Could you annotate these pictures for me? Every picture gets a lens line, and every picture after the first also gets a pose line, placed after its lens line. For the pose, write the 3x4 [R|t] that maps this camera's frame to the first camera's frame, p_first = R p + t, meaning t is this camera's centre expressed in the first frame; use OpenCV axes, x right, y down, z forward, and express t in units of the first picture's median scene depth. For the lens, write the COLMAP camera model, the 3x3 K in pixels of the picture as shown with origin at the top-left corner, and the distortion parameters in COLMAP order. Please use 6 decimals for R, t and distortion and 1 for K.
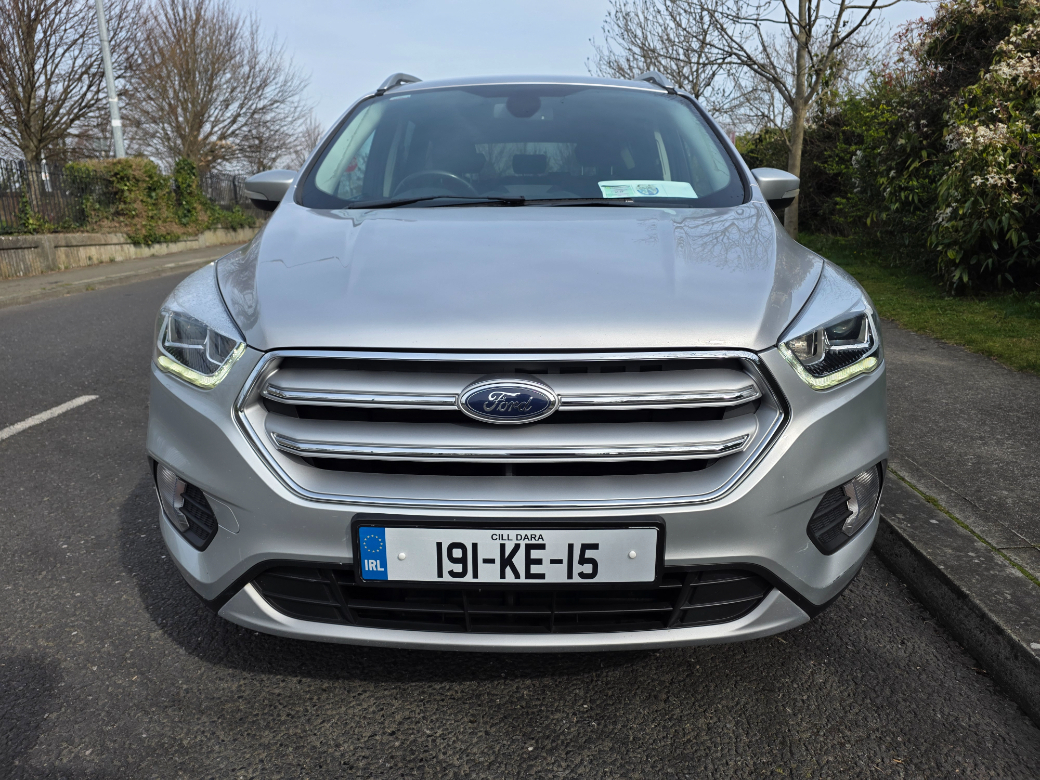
lens RADIAL K [[704.2, 0, 517.8], [0, 704.2, 396.7], [0, 0, 1]] dist [0.006831, -0.000354]
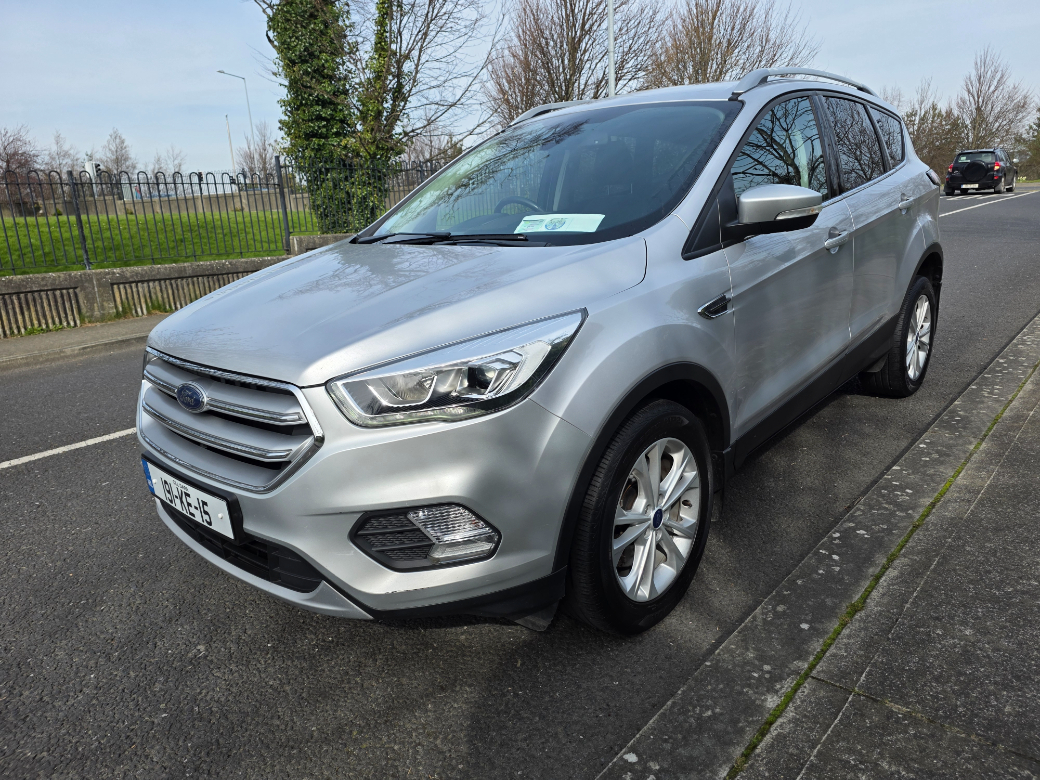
lens RADIAL K [[704.2, 0, 523.0], [0, 704.2, 387.2], [0, 0, 1]] dist [0.006831, -0.000354]
pose [[0.766002, 0.141332, -0.627109, 0.845659], [-0.125703, 0.989631, 0.069490, -0.119069], [0.630428, 0.025600, 0.775825, 0.154945]]
